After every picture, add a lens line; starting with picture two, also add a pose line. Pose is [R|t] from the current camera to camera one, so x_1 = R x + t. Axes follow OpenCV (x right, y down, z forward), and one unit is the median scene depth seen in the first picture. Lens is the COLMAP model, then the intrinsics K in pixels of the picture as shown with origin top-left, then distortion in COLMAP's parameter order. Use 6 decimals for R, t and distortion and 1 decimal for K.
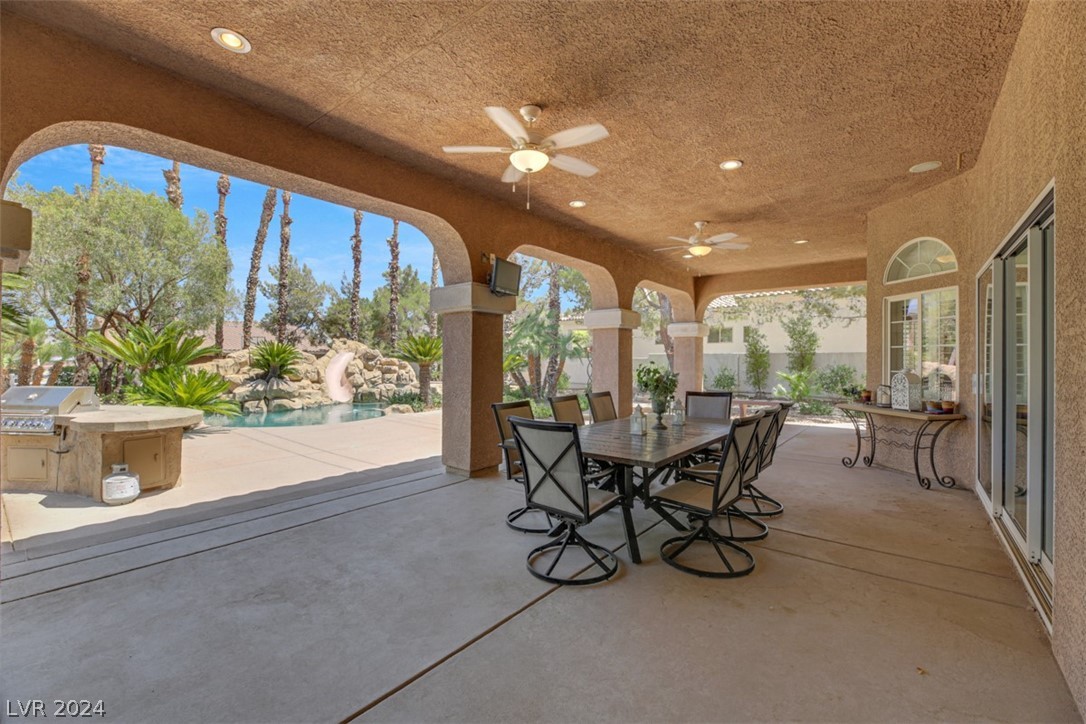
lens RADIAL K [[437.1, 0, 530.0], [0, 437.1, 356.4], [0, 0, 1]] dist [-0.004003, -0.001171]
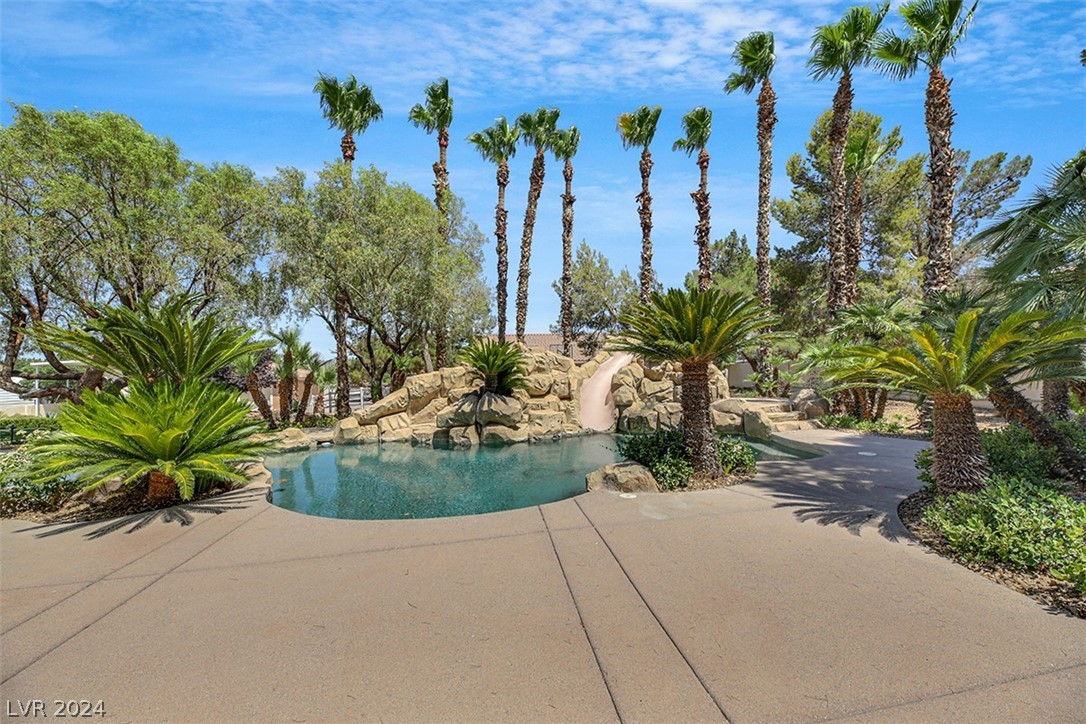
lens RADIAL K [[437.1, 0, 553.8], [0, 437.1, 362.1], [0, 0, 1]] dist [-0.004003, -0.001171]
pose [[0.749531, -0.038058, -0.660874, -0.063876], [0.032178, 0.999260, -0.021051, 0.018036], [0.661186, -0.005487, 0.750202, 0.523247]]
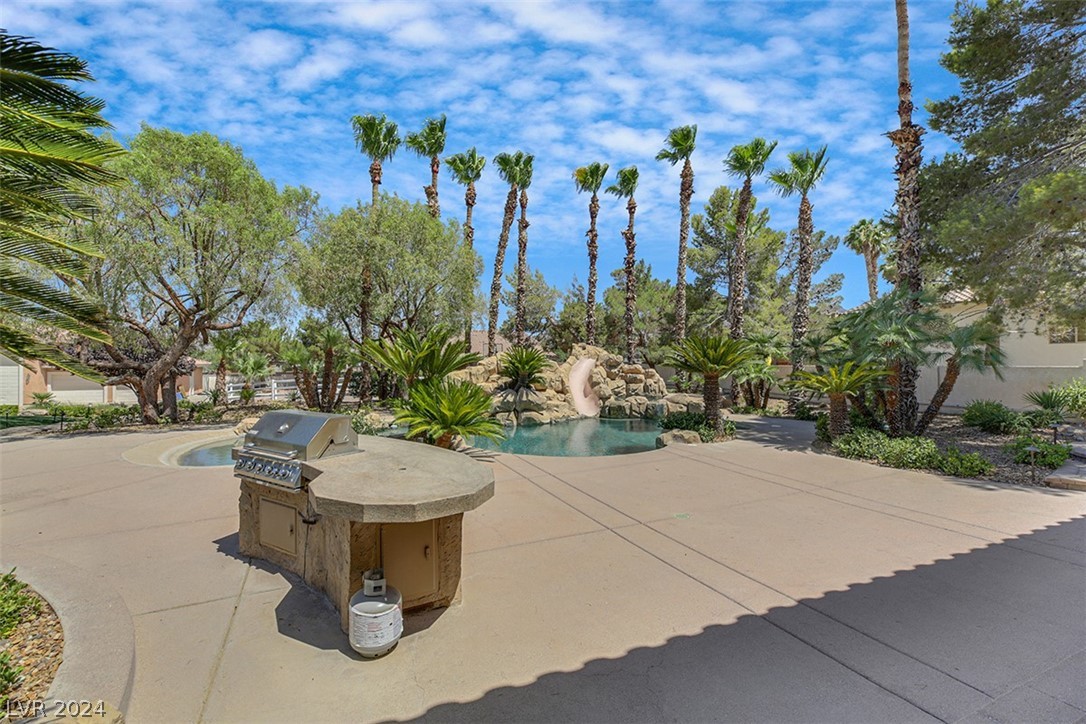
lens RADIAL K [[437.1, 0, 526.7], [0, 437.1, 363.1], [0, 0, 1]] dist [-0.004003, -0.001171]
pose [[0.893054, 0.000946, -0.449949, -0.160155], [0.000834, 0.999993, 0.003758, -0.004240], [0.449949, -0.003732, 0.893046, 0.181723]]
